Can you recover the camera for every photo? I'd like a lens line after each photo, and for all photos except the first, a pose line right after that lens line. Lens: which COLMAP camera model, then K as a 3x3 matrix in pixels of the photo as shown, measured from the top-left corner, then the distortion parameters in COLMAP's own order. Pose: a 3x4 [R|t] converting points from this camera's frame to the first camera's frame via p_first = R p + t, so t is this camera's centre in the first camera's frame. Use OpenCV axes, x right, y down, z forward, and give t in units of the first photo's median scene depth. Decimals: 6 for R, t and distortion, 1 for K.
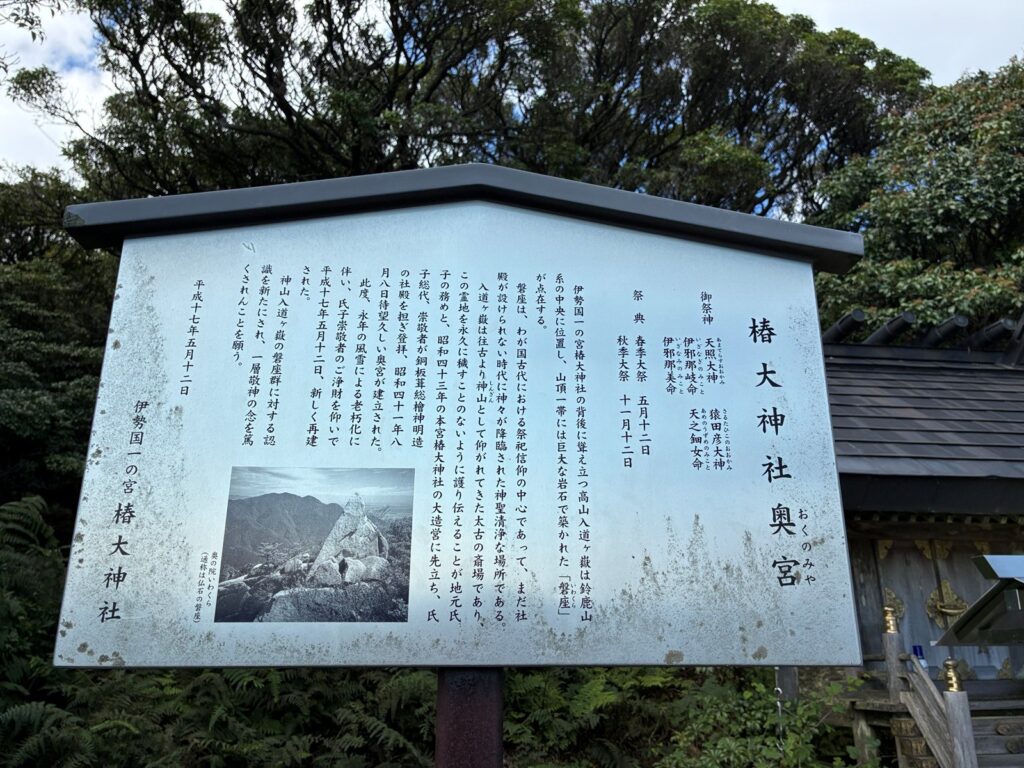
lens RADIAL K [[800.1, 0, 512.0], [0, 800.1, 384.0], [0, 0, 1]] dist [0.024183, -0.054002]
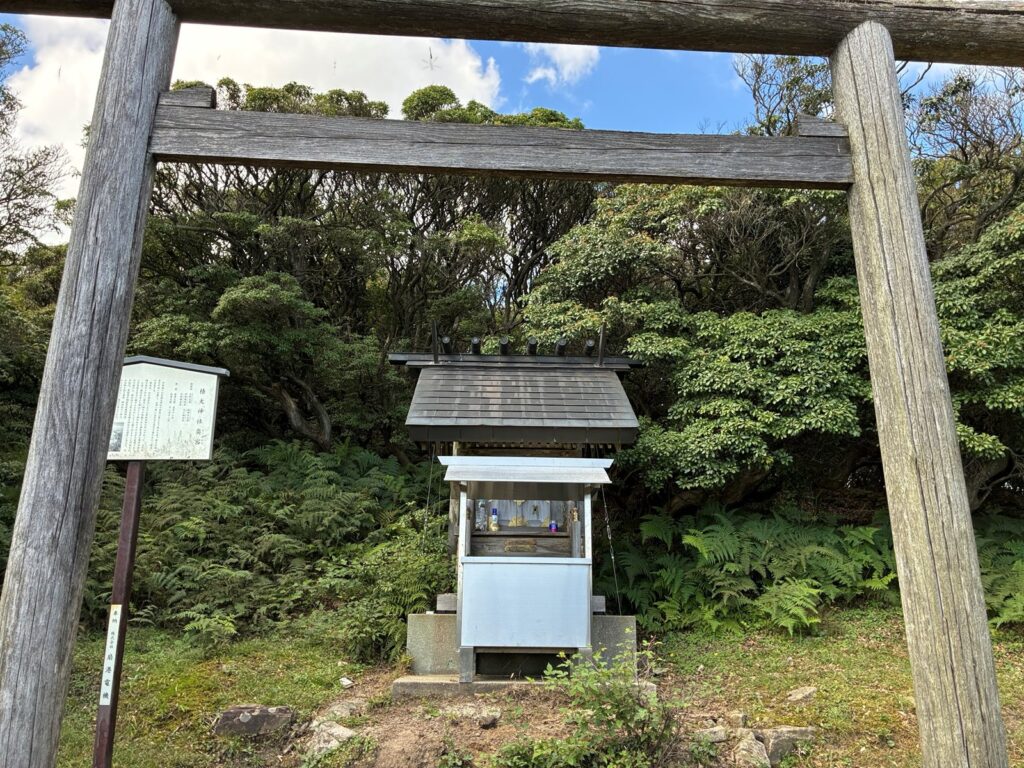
lens RADIAL K [[800.1, 0, 512.0], [0, 800.1, 384.0], [0, 0, 1]] dist [0.024183, -0.054002]
pose [[0.996509, -0.022931, -0.080274, 0.647657], [0.026280, 0.998817, 0.040924, -0.066022], [0.079241, -0.042891, 0.995932, -0.907158]]
